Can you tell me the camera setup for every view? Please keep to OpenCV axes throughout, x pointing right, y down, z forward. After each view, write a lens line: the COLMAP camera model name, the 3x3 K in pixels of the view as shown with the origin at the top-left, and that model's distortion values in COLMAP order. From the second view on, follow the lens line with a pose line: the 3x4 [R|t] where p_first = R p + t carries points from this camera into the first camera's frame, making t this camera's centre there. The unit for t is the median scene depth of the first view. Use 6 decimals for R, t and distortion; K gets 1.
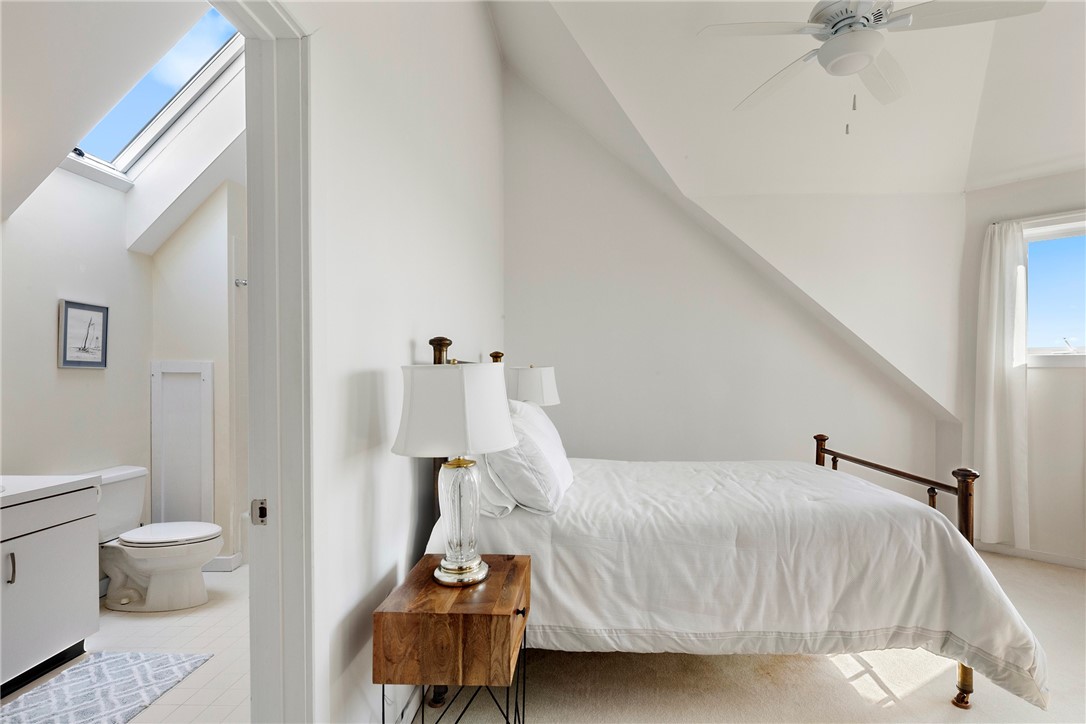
lens RADIAL K [[537.4, 0, 575.9], [0, 537.4, 363.0], [0, 0, 1]] dist [0.012915, -0.004399]
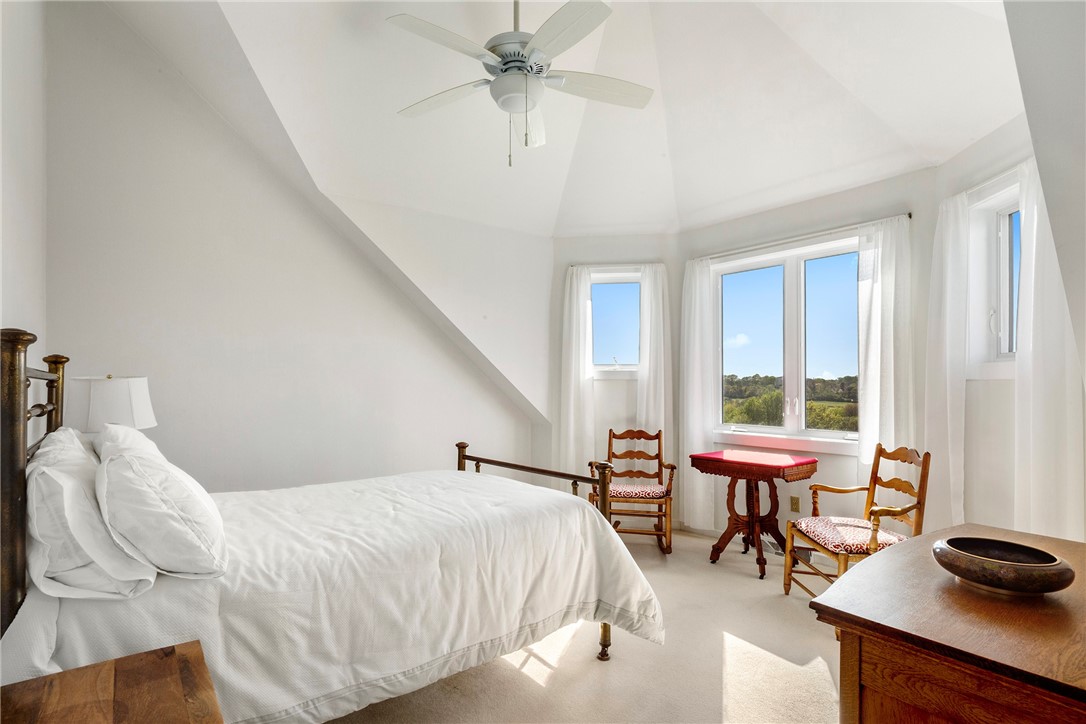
lens RADIAL K [[537.4, 0, 541.1], [0, 537.4, 370.3], [0, 0, 1]] dist [0.012915, -0.004399]
pose [[0.793102, 0.012927, 0.608952, -0.147695], [-0.008534, 0.999912, -0.010111, 0.000331], [-0.609029, 0.002822, 0.793143, 0.129896]]
